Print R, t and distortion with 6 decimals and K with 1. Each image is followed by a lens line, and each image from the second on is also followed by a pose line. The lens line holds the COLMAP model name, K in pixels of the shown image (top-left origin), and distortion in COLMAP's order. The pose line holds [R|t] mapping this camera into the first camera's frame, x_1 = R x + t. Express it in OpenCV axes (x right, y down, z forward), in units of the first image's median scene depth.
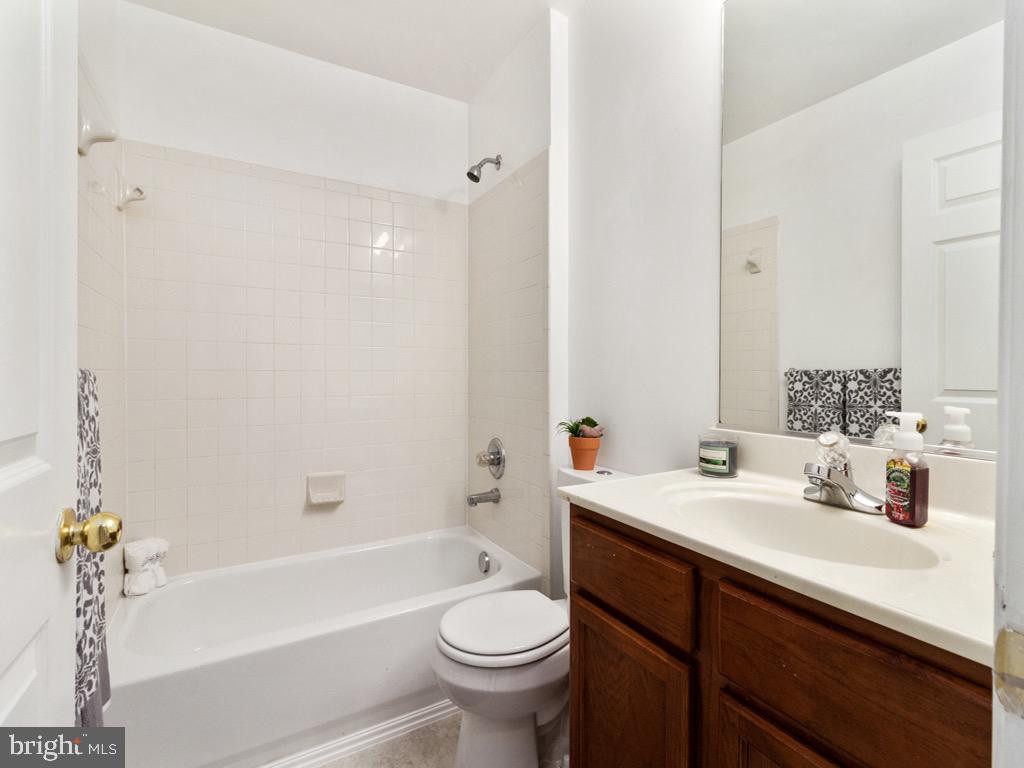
lens RADIAL K [[472.3, 0, 511.3], [0, 472.3, 378.8], [0, 0, 1]] dist [0.004566, 0.000532]
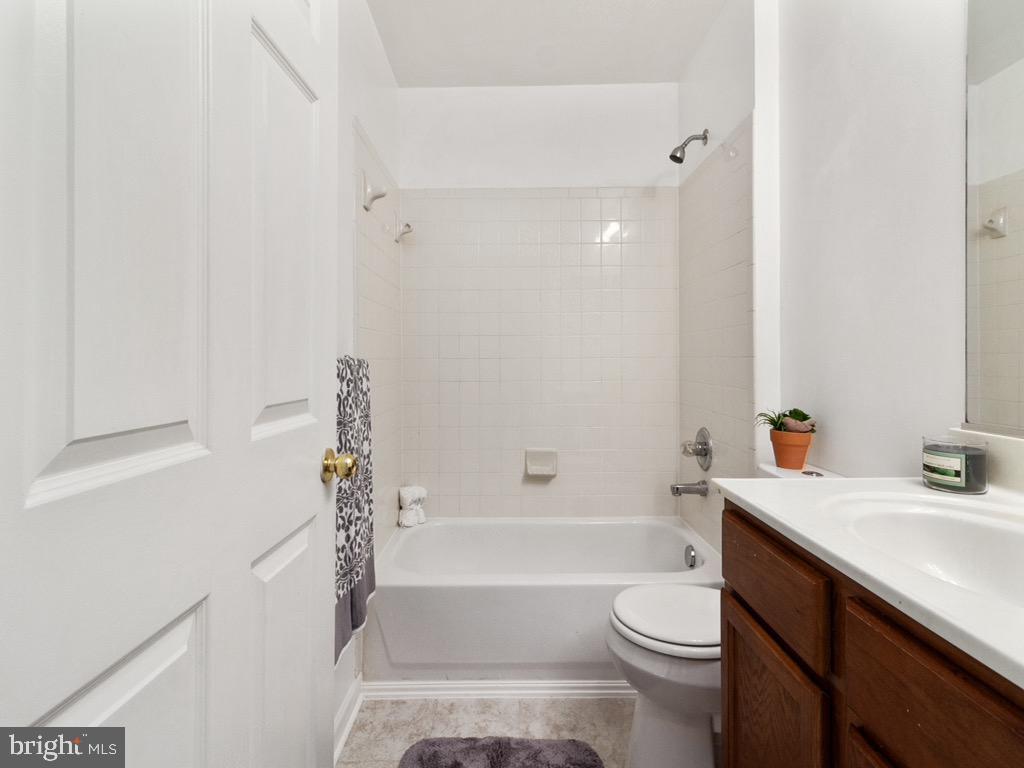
lens RADIAL K [[481.1, 0, 519.1], [0, 481.1, 360.3], [0, 0, 1]] dist [0.002688, -0.000050]
pose [[0.870113, -0.005903, -0.492817, 0.170955], [0.001330, 0.999953, -0.009629, -0.001050], [0.492851, 0.007723, 0.870079, -0.033007]]
